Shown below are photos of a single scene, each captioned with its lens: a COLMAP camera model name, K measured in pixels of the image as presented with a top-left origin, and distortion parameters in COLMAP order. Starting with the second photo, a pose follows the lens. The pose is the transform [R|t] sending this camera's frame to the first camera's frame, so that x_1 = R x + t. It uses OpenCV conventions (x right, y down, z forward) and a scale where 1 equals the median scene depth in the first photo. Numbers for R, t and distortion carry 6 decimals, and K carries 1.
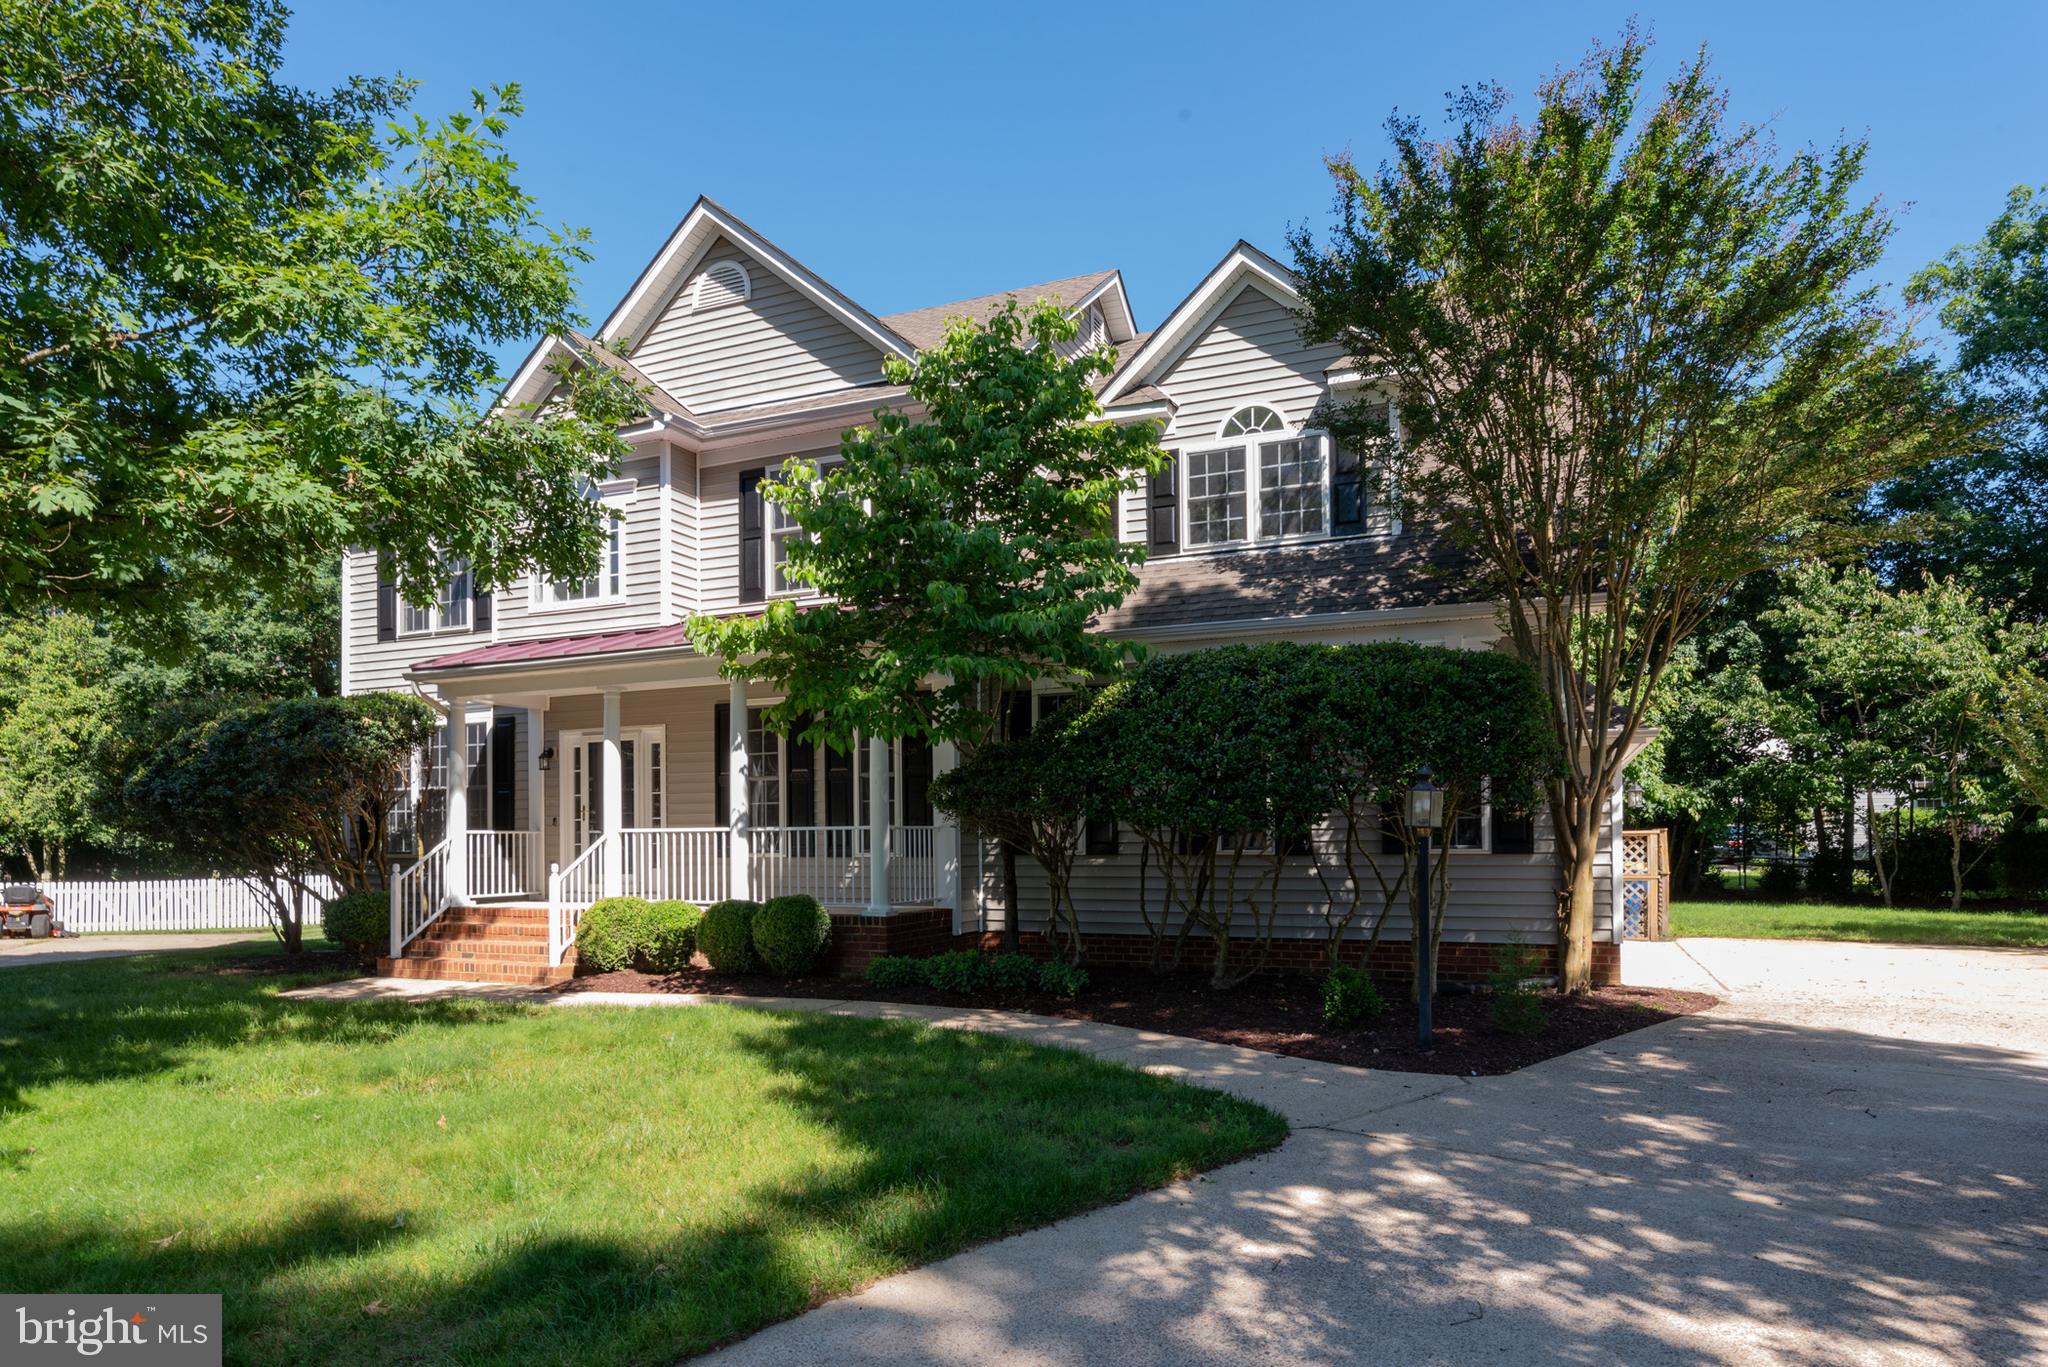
lens RADIAL K [[1209.4, 0, 1050.4], [0, 1209.4, 779.1], [0, 0, 1]] dist [0.004049, -0.004915]
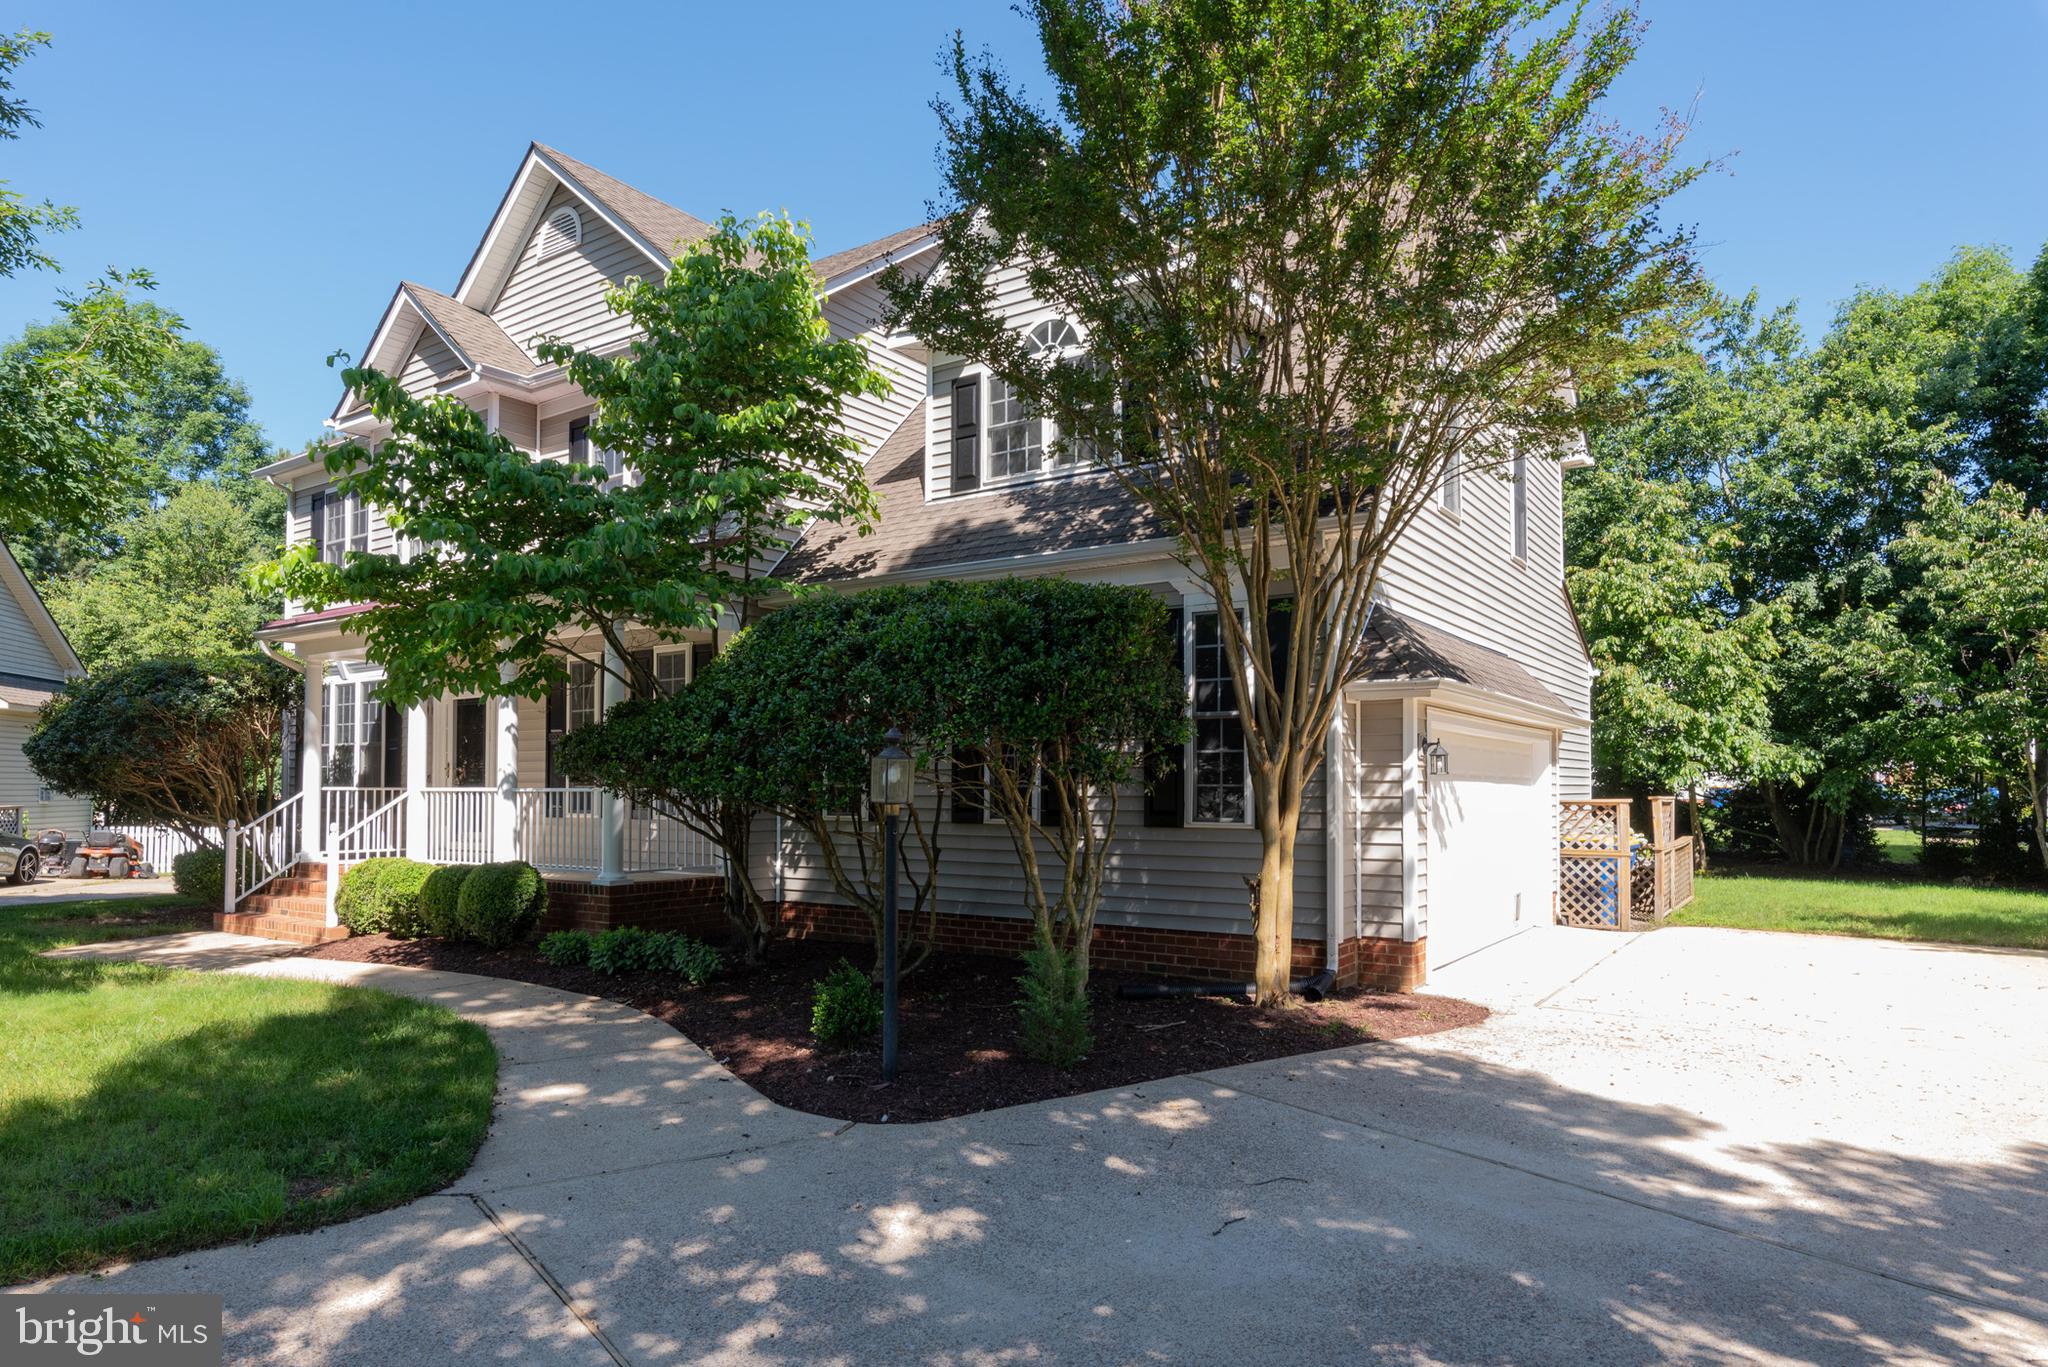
lens RADIAL K [[1190.1, 0, 1067.1], [0, 1190.1, 715.2], [0, 0, 1]] dist [0.002046, -0.001933]
pose [[0.983837, -0.000881, -0.179064, 0.338524], [-0.001691, 0.999898, -0.014213, -0.004604], [0.179058, 0.014286, 0.983735, 0.144782]]
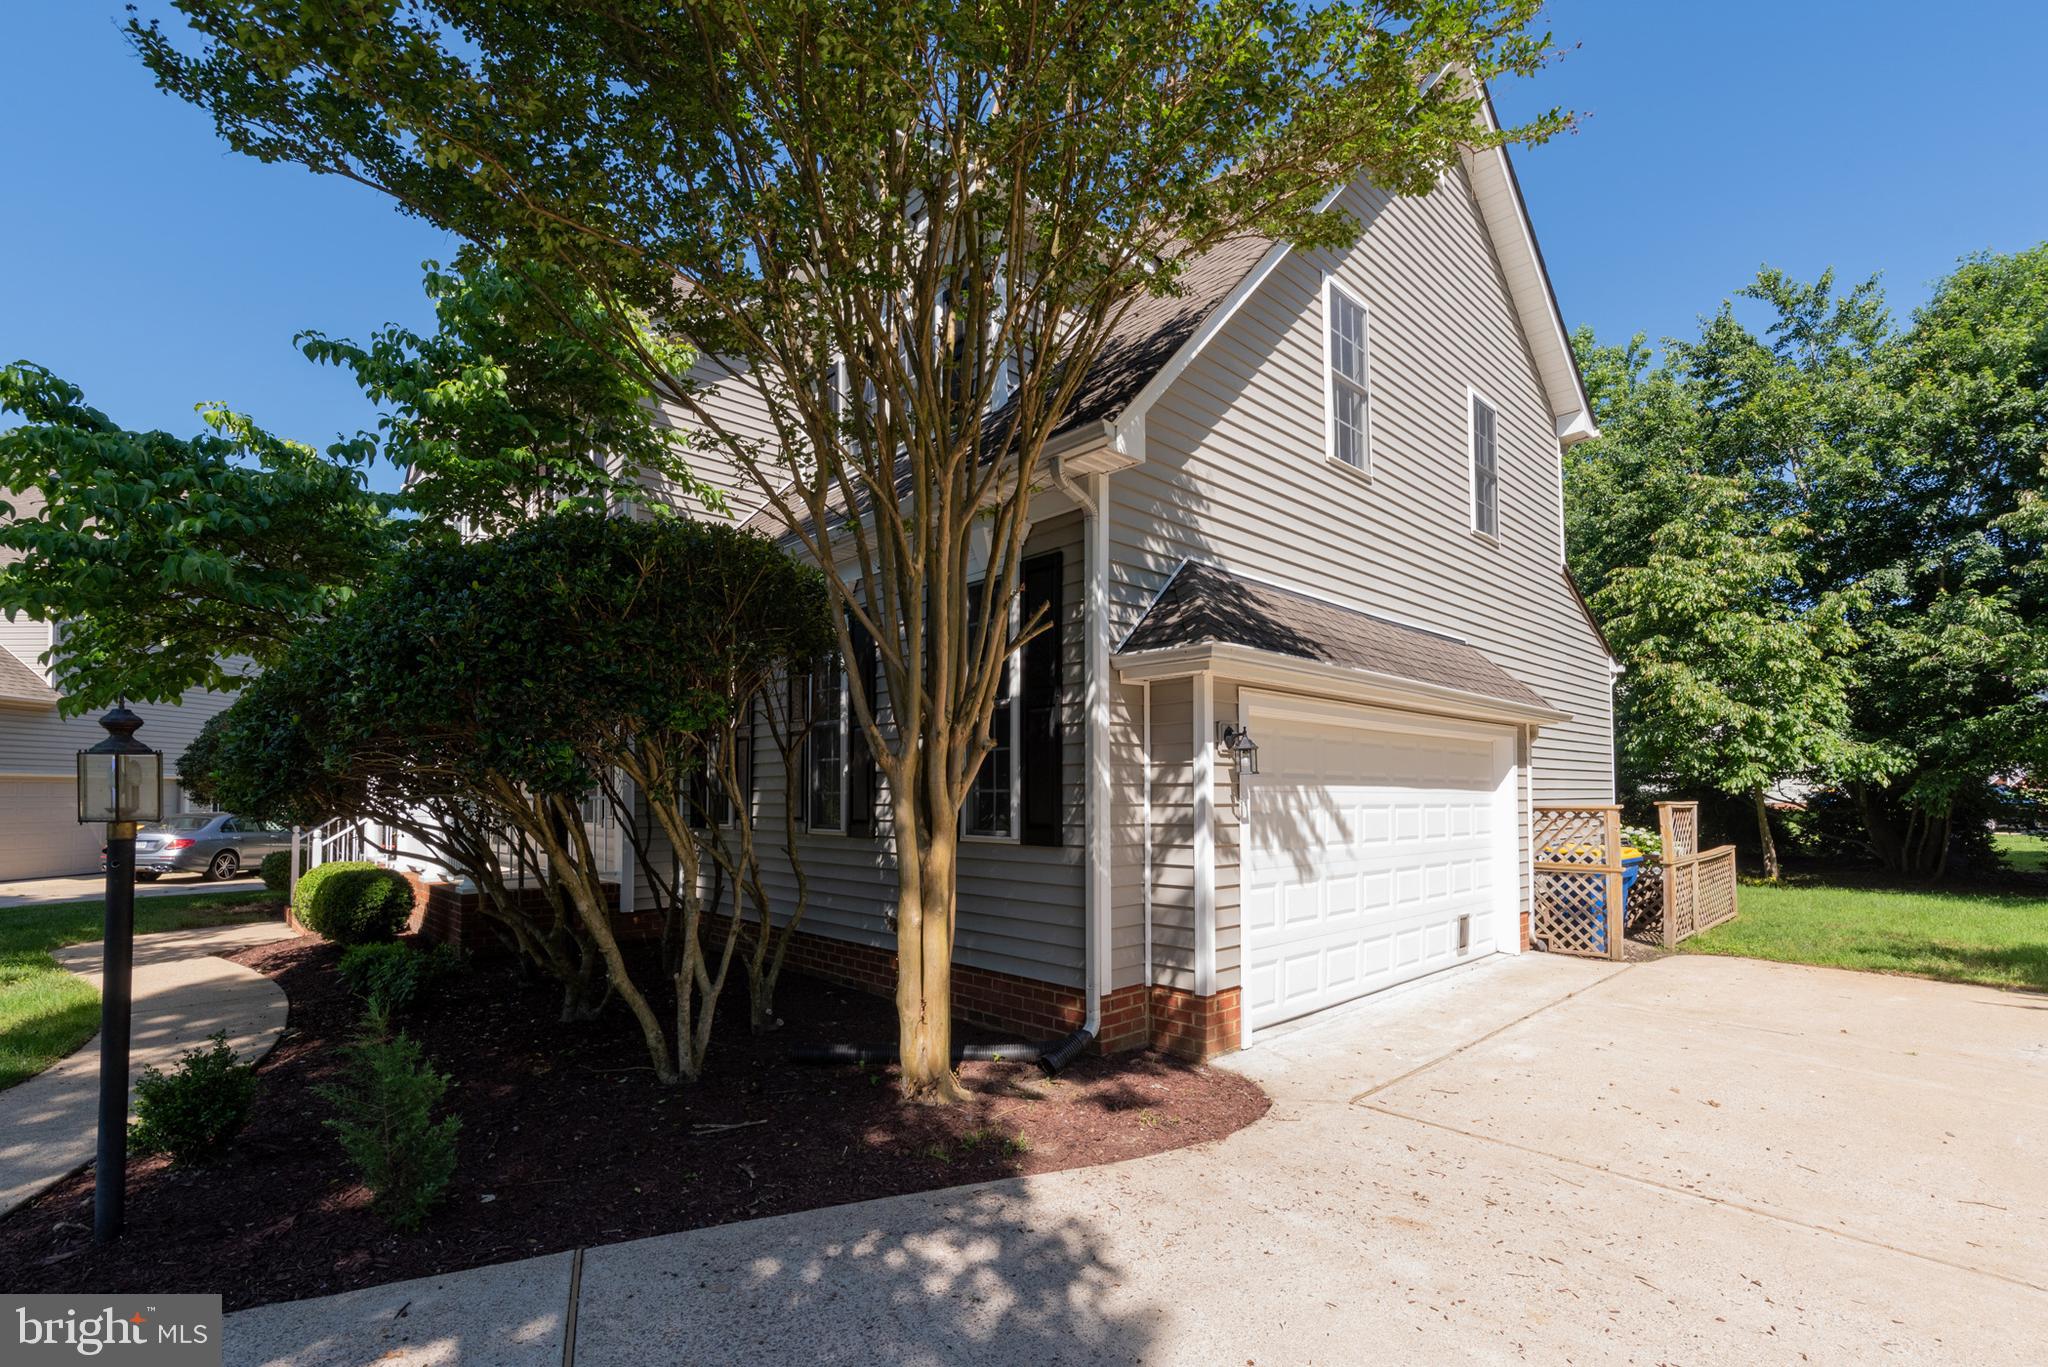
lens RADIAL K [[922.3, 0, 1043.6], [0, 922.3, 734.4], [0, 0, 1]] dist [0.002794, -0.001589]
pose [[0.924907, -0.015423, -0.379880, 0.503485], [0.010148, 0.999822, -0.015884, 0.007475], [0.380058, 0.010837, 0.924899, 0.466719]]
